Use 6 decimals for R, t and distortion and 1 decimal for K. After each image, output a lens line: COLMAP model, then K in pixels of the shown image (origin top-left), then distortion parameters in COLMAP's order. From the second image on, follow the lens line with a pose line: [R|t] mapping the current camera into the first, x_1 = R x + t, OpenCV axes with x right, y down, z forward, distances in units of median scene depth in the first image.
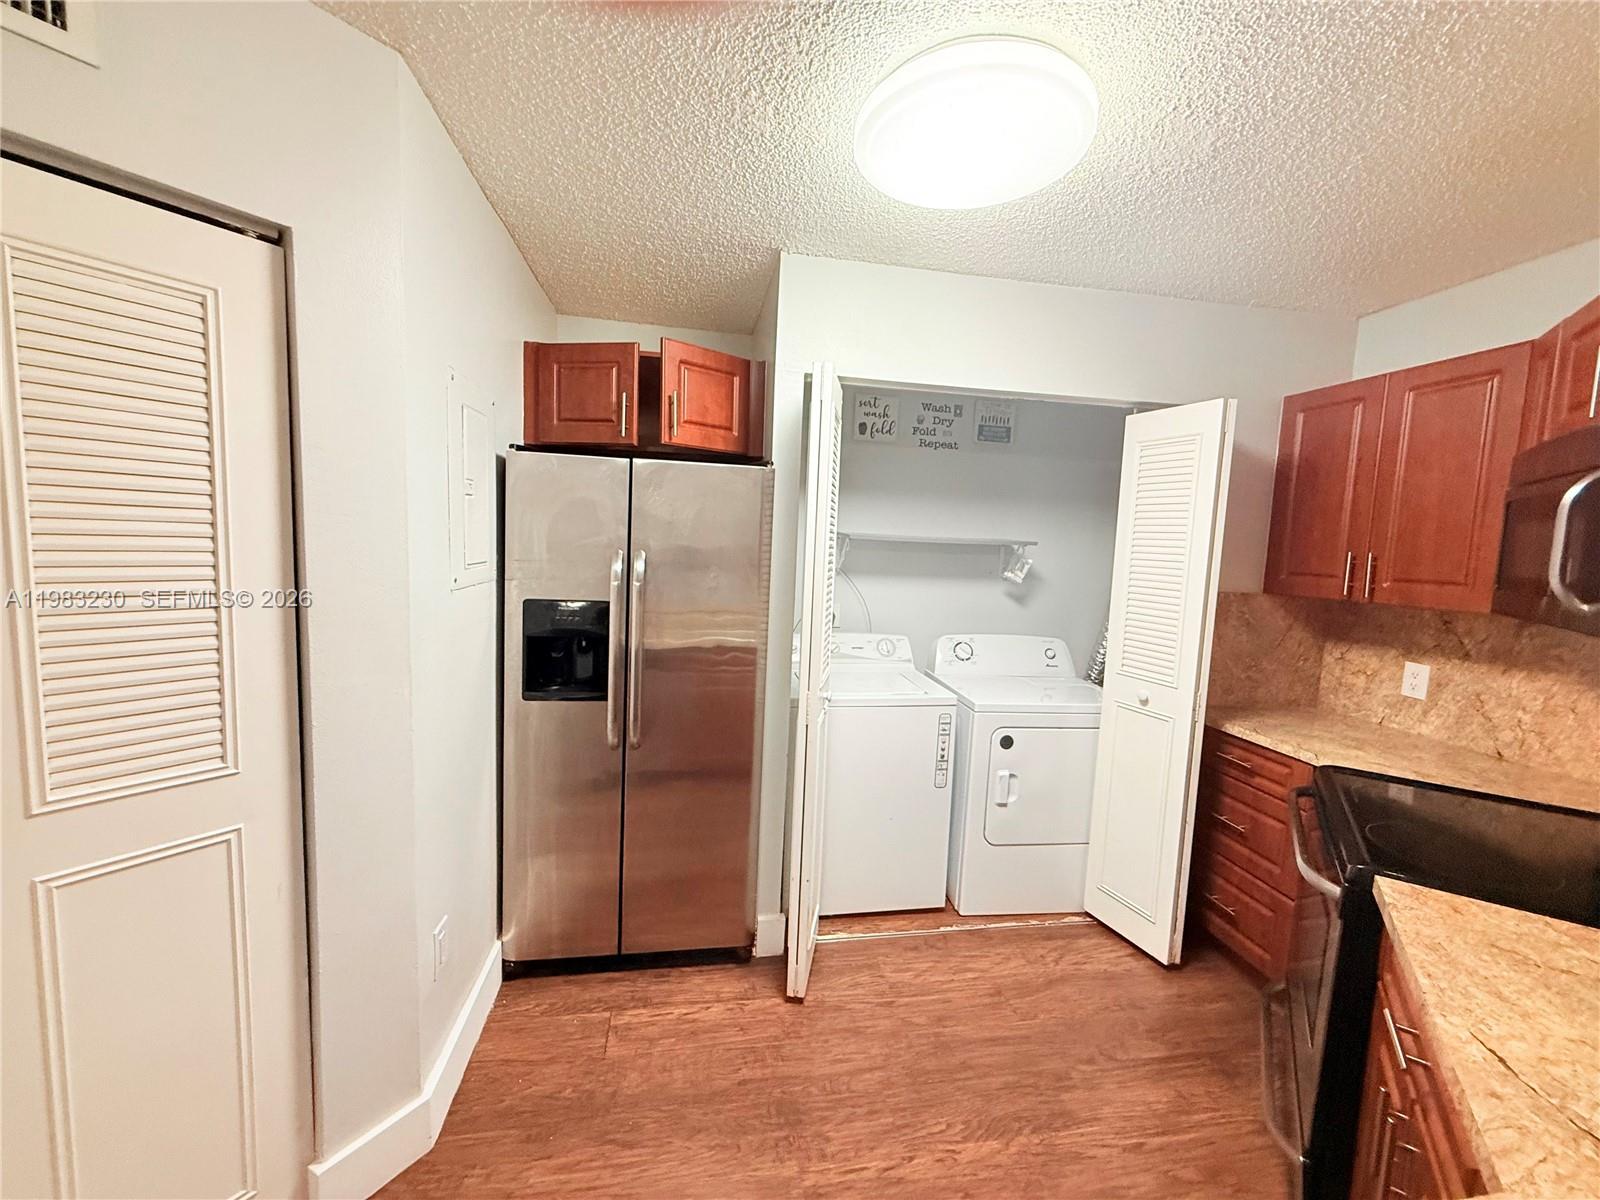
lens RADIAL K [[651.2, 0, 799.6], [0, 651.2, 595.9], [0, 0, 1]] dist [-0.027374, 0.013844]
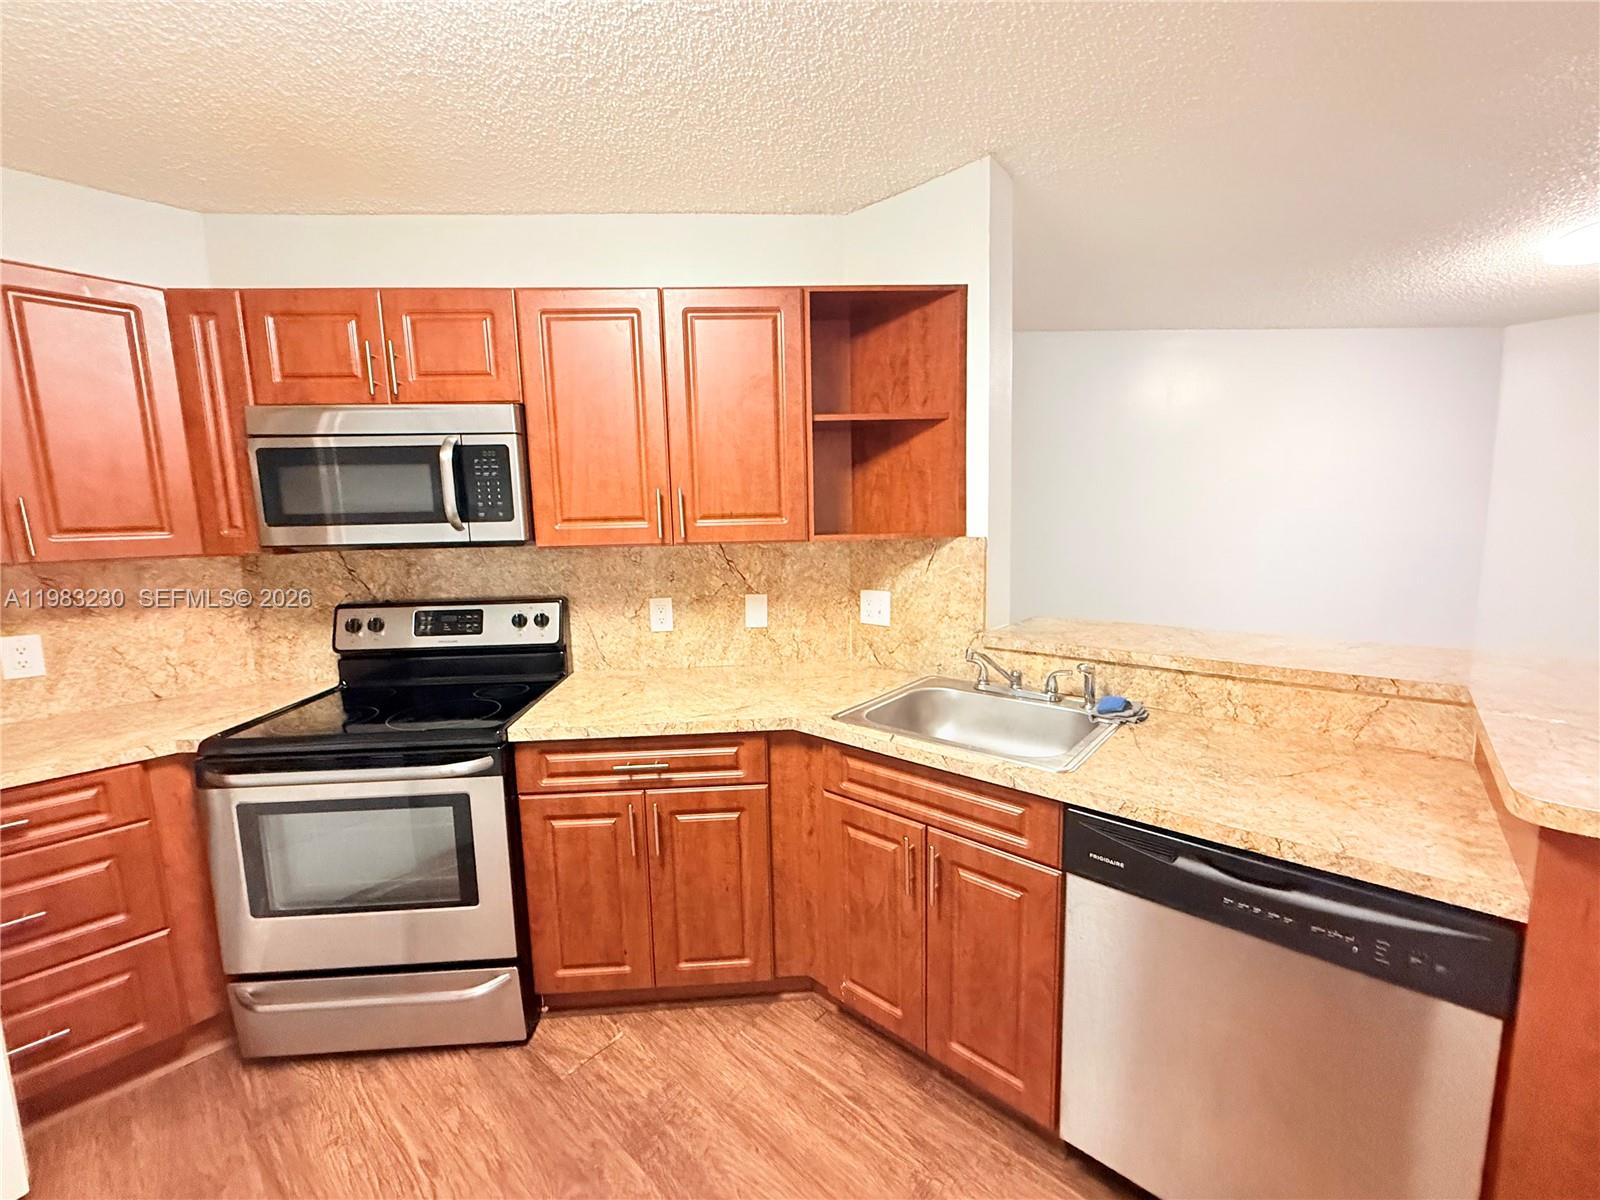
lens RADIAL K [[651.2, 0, 799.6], [0, 651.2, 595.9], [0, 0, 1]] dist [-0.027374, 0.013844]
pose [[-0.623529, -0.114520, 0.773367, -0.277618], [0.071448, 0.976727, 0.202239, -0.037826], [-0.778529, 0.181357, -0.600835, 0.706081]]
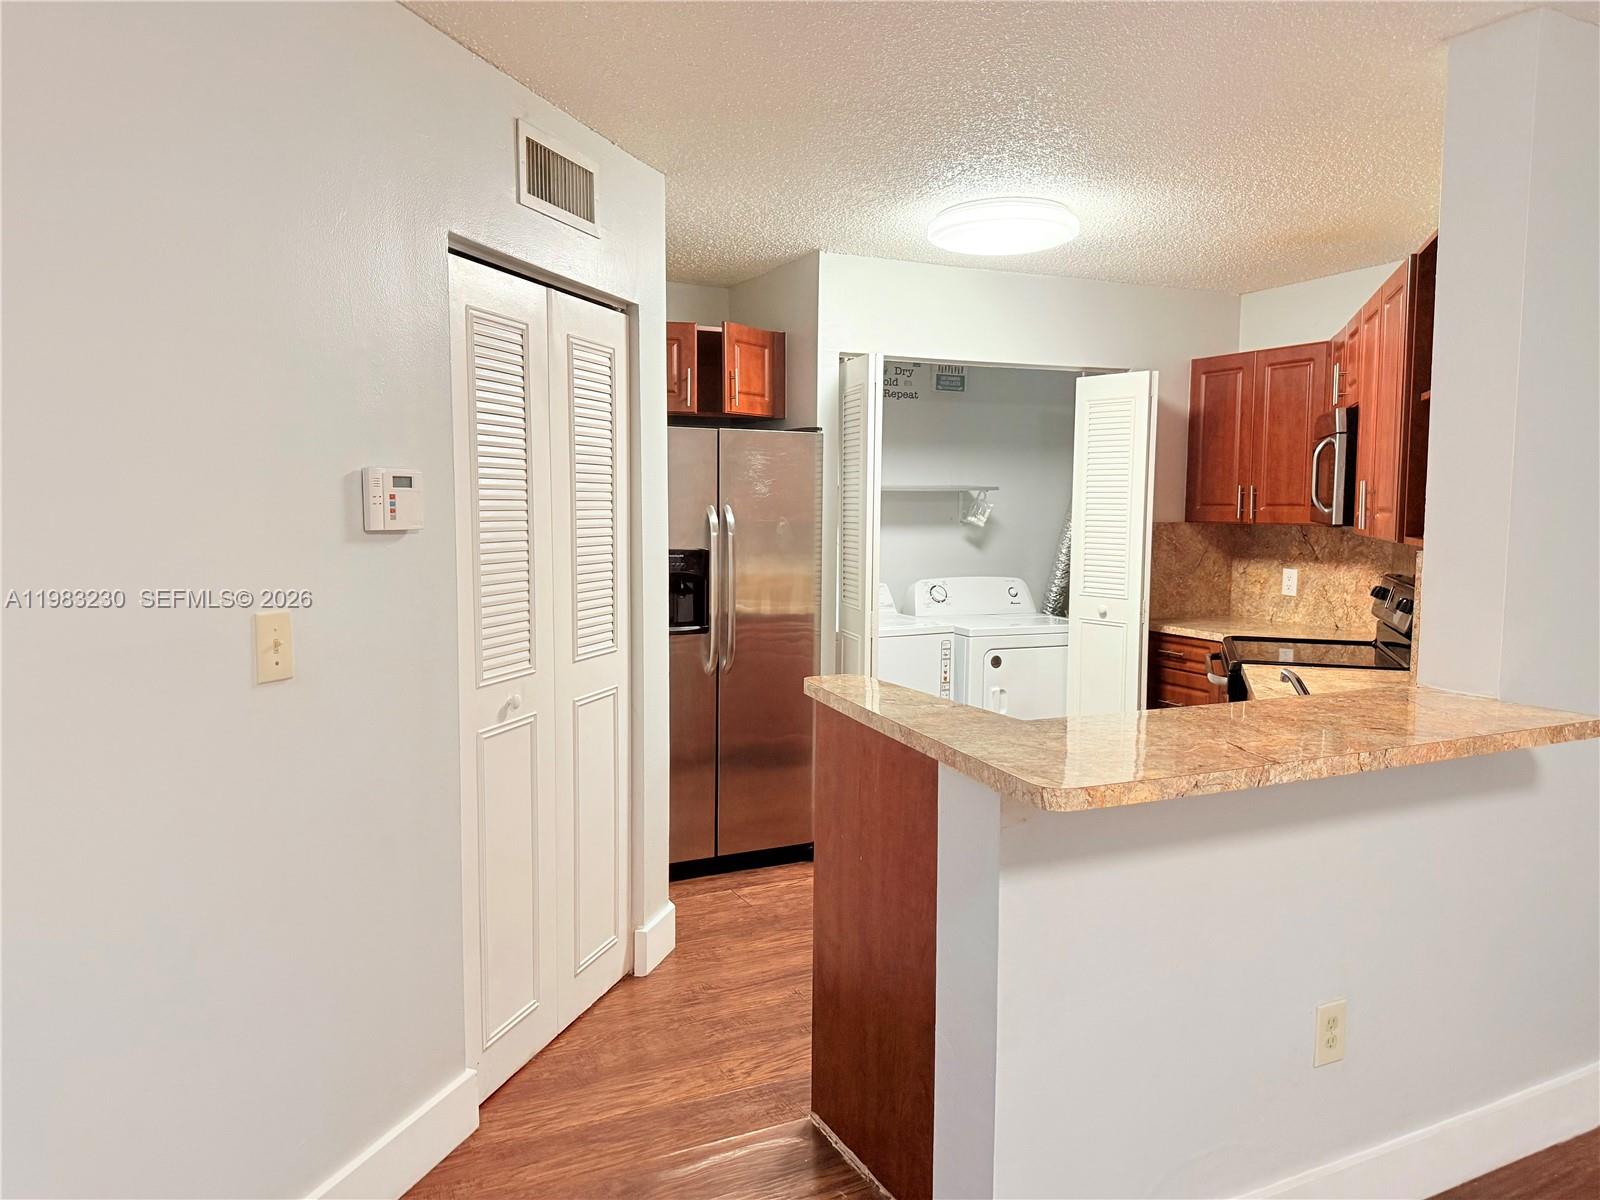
lens RADIAL K [[1122.6, 0, 800.0], [0, 1122.6, 600.0], [0, 0, 1]] dist [0.000652, -0.002396]
pose [[0.959293, -0.062495, 0.275411, -0.620379], [0.060293, 0.998045, 0.016461, 0.070109], [-0.275901, 0.000814, 0.961186, -0.909784]]
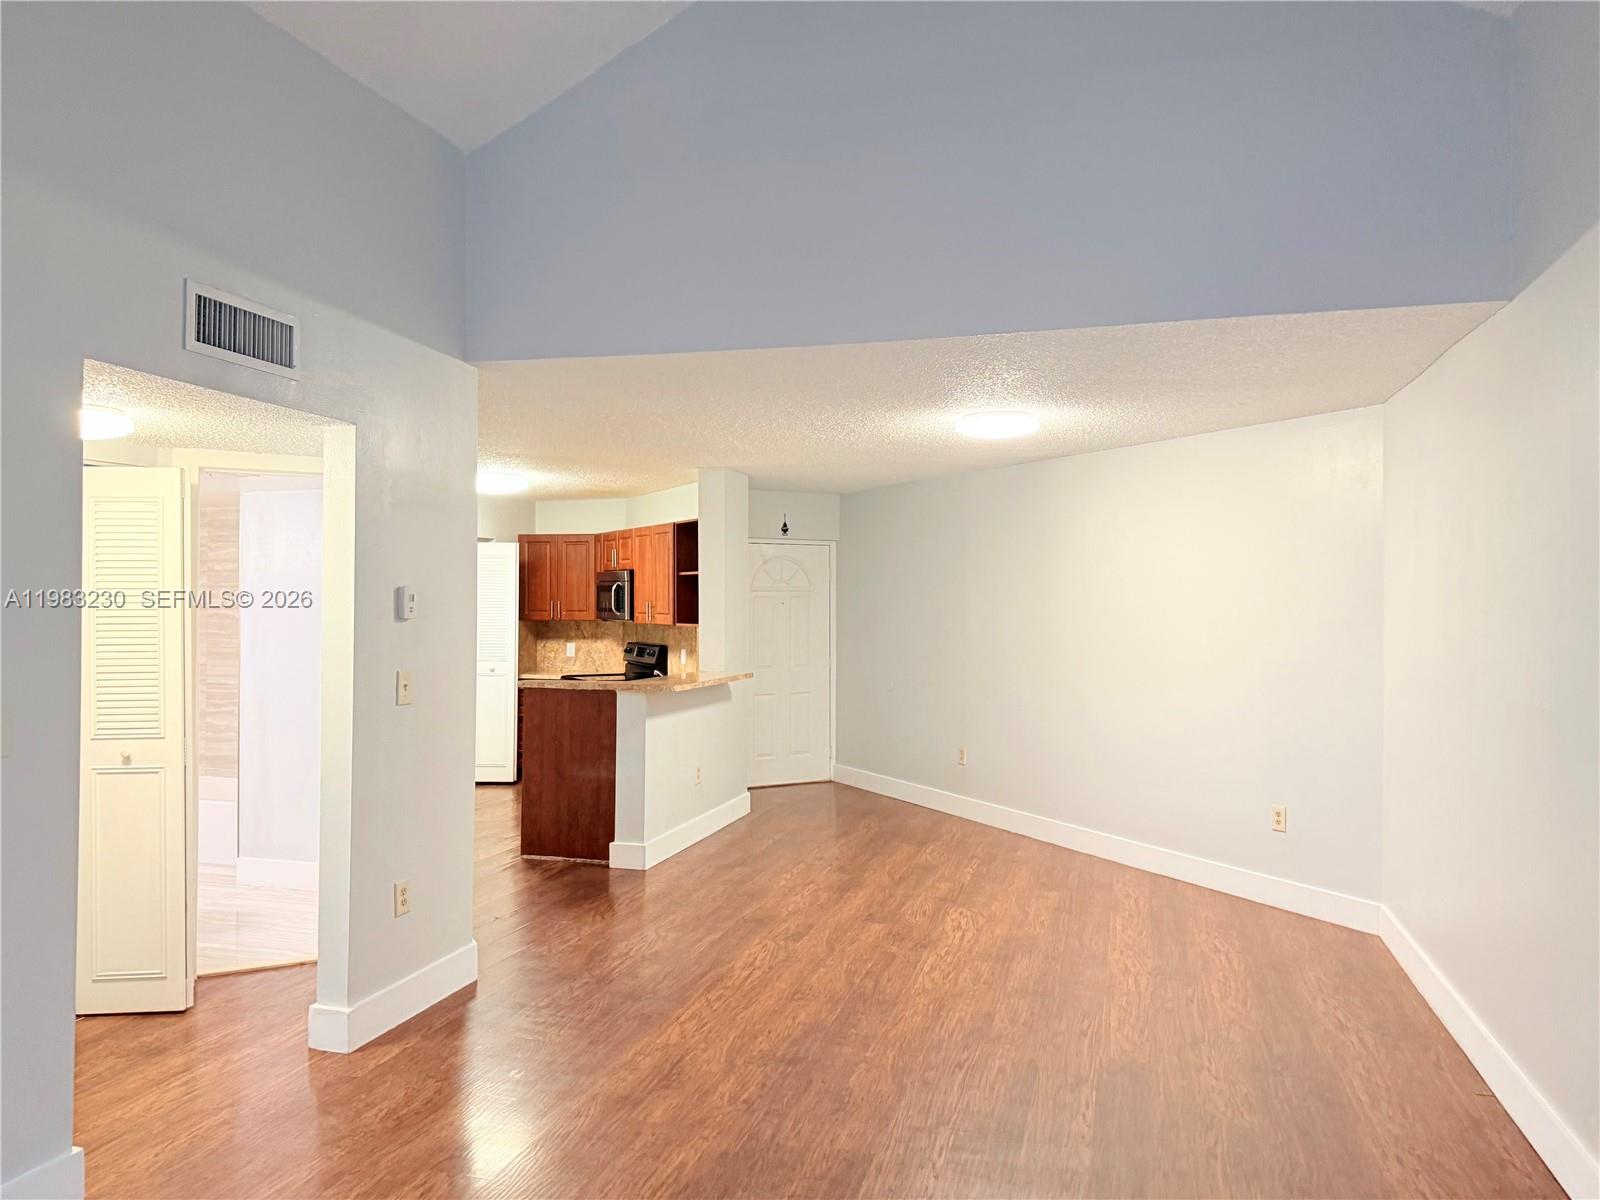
lens RADIAL K [[1122.6, 0, 800.0], [0, 1122.6, 600.0], [0, 0, 1]] dist [0.000652, -0.002396]
pose [[0.437074, -0.035878, 0.898710, -2.647972], [0.095256, 0.995431, -0.006587, 0.050210], [-0.894367, 0.088487, 0.438495, -1.791465]]
